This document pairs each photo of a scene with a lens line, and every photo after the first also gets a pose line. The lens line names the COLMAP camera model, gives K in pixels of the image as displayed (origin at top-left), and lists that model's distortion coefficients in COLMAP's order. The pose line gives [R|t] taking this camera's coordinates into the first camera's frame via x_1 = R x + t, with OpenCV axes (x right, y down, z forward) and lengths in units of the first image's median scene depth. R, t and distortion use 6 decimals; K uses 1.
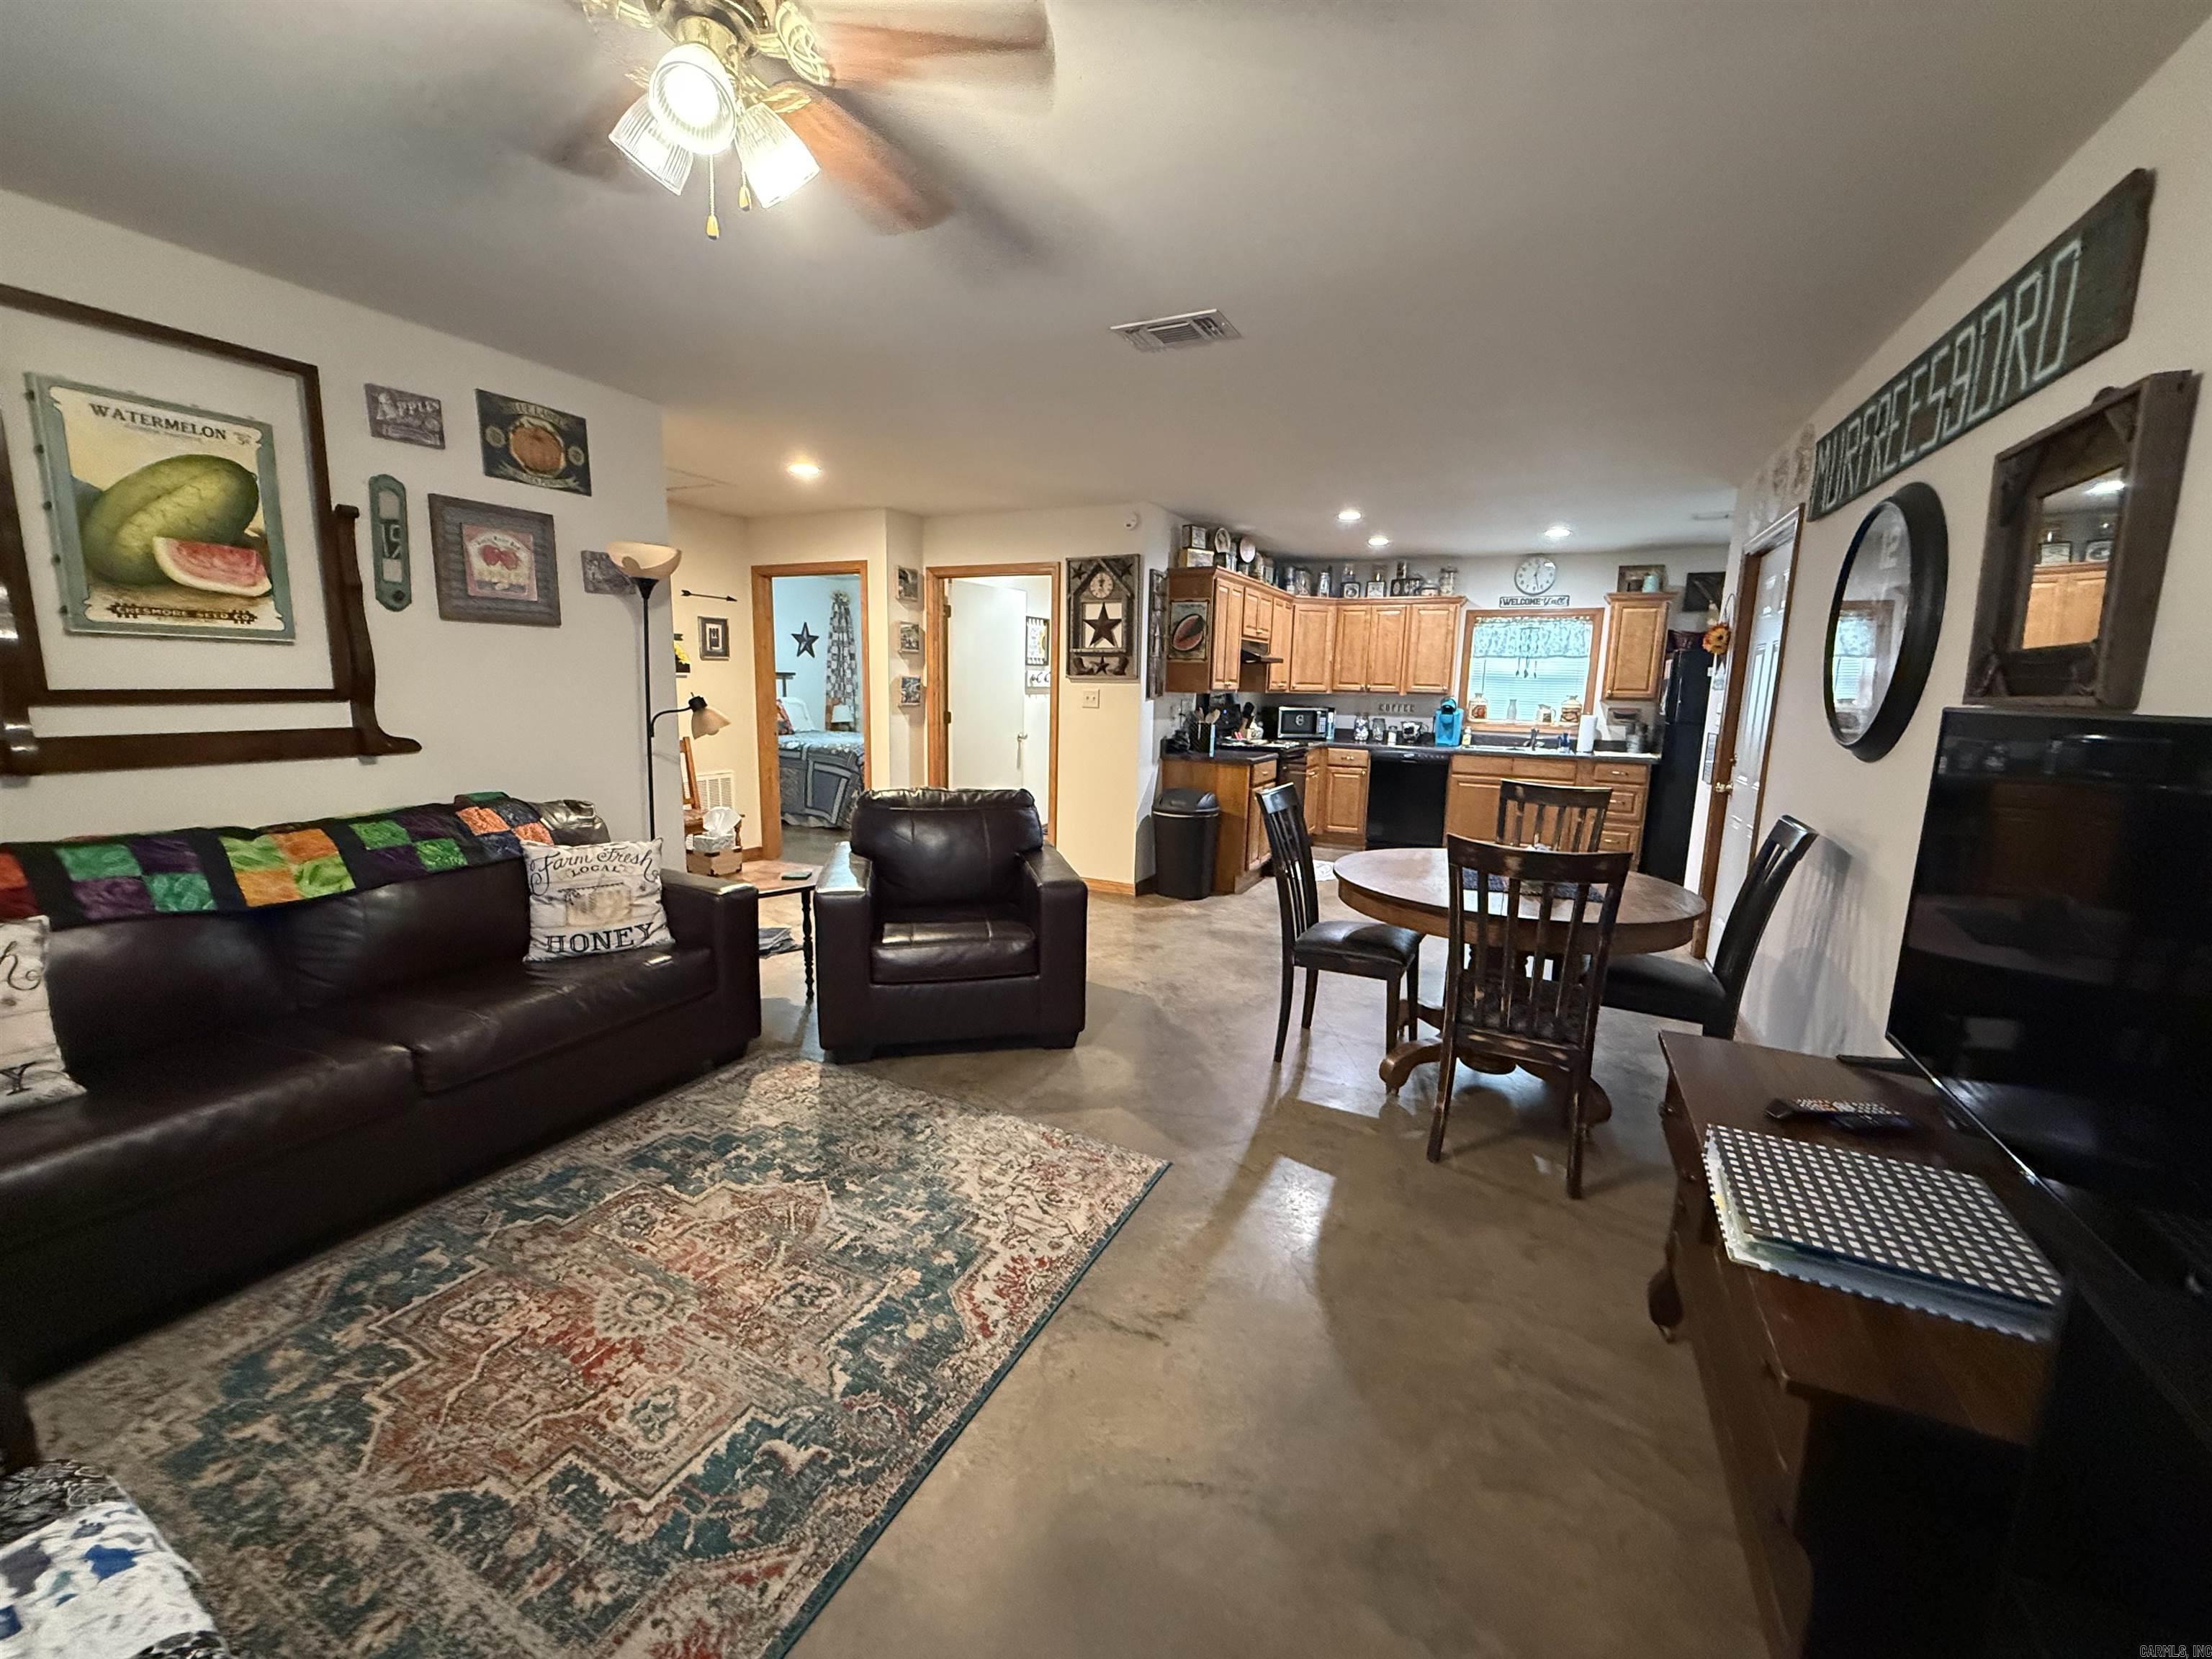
lens RADIAL K [[883.6, 0, 1096.7], [0, 883.6, 825.3], [0, 0, 1]] dist [0.001477, -0.000049]
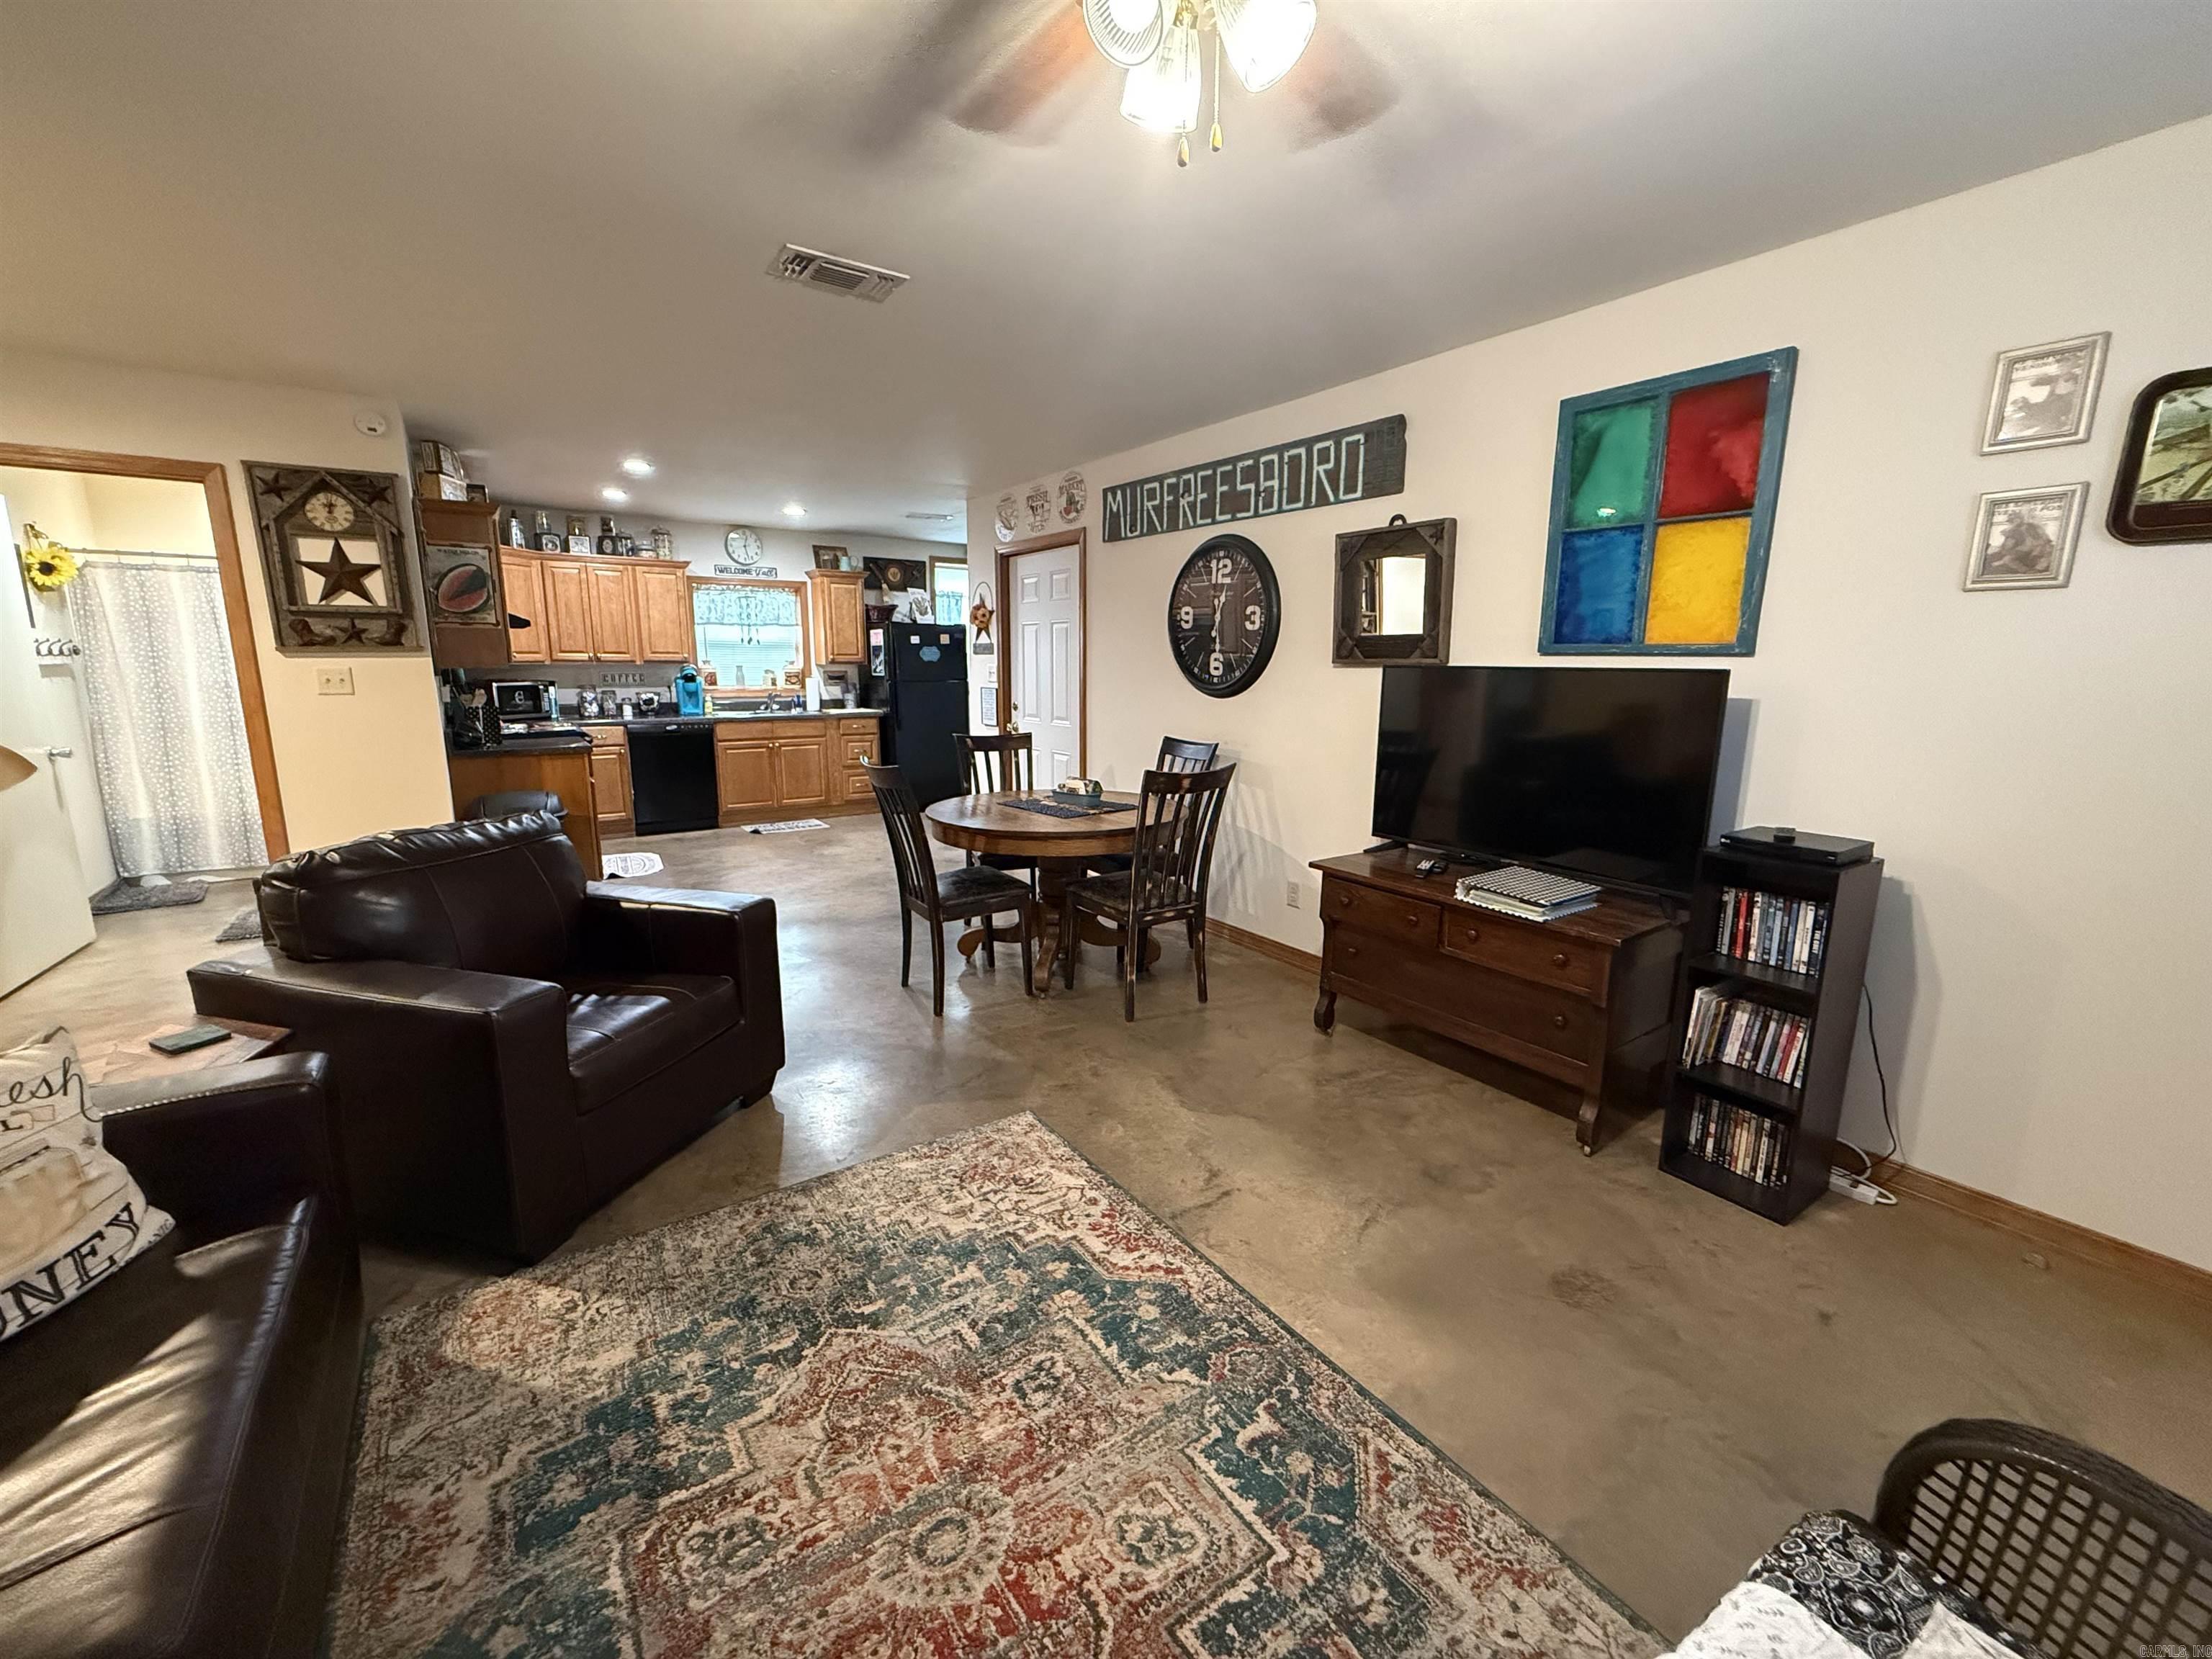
lens RADIAL K [[883.6, 0, 1103.6], [0, 883.6, 827.4], [0, 0, 1]] dist [0.001477, -0.000049]
pose [[0.476818, -0.183981, 0.859532, -0.336085], [0.146449, 0.980811, 0.128698, -0.036381], [-0.866716, 0.064512, 0.494612, 0.172367]]
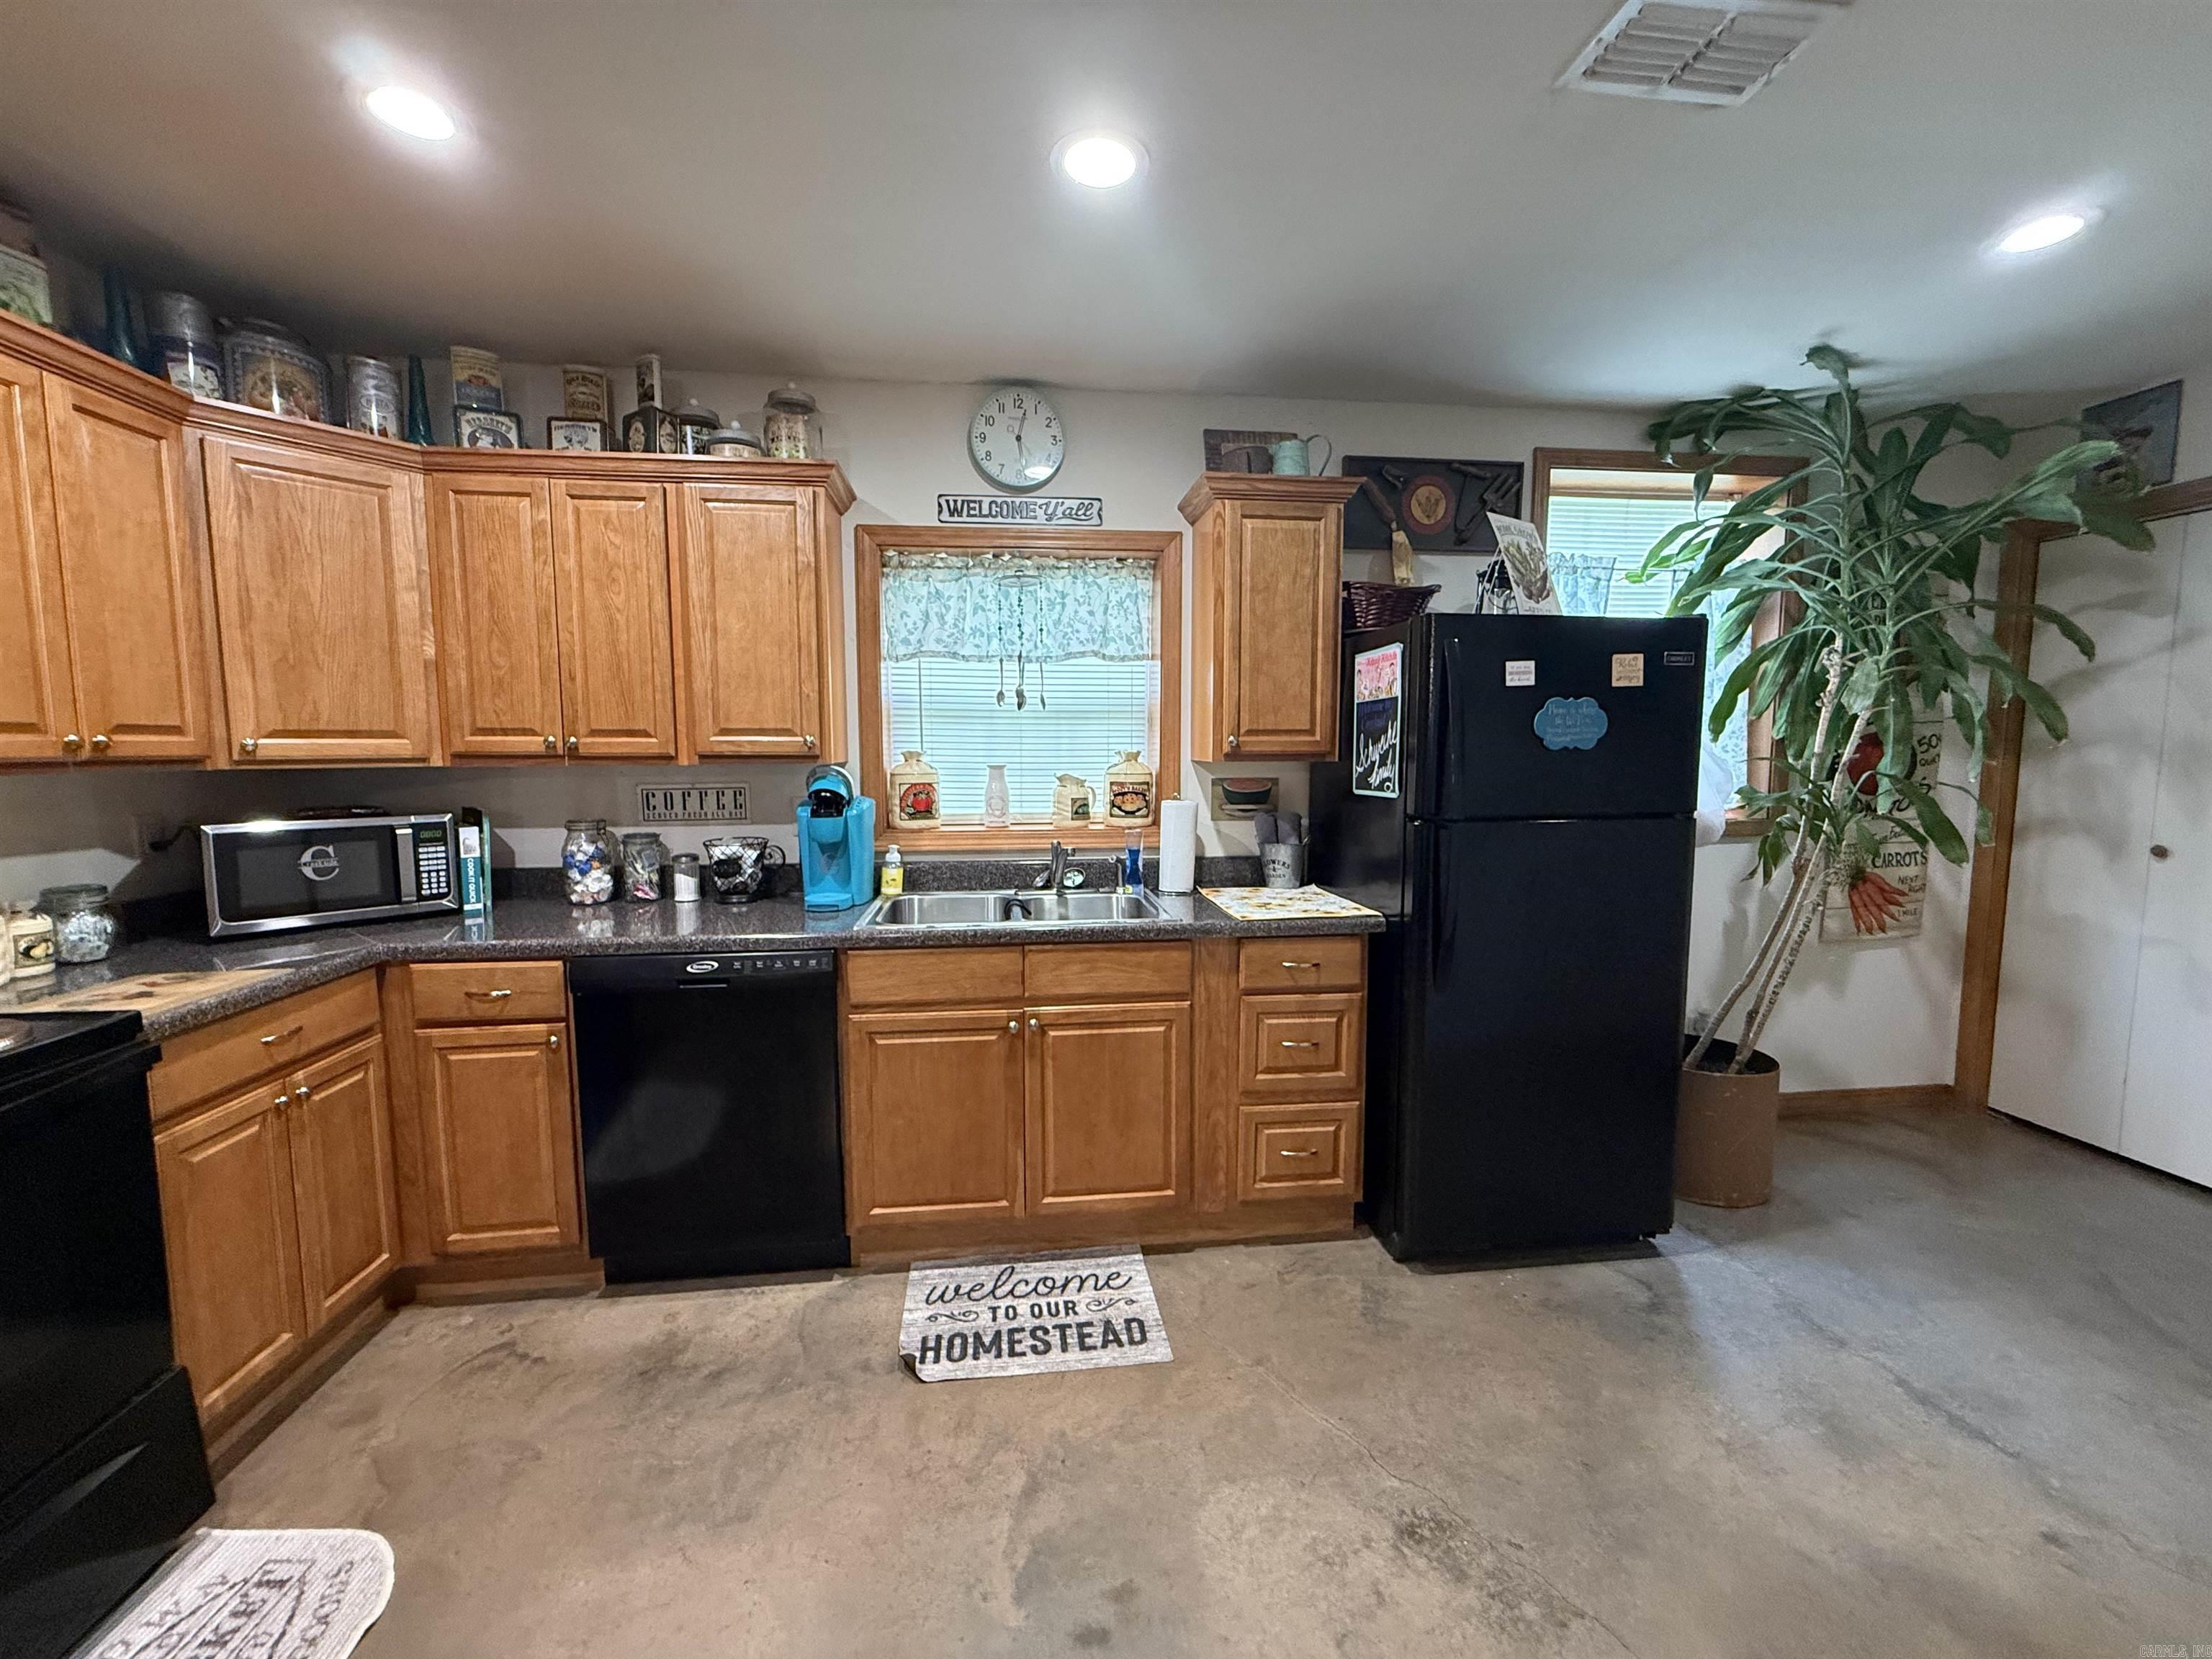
lens RADIAL K [[883.6, 0, 1094.5], [0, 883.6, 822.9], [0, 0, 1]] dist [0.001477, -0.000049]
pose [[0.840361, -0.070835, 0.537378, 0.395925], [0.108802, 0.993290, -0.039217, -0.129983], [-0.530994, 0.091424, 0.842429, 0.870447]]
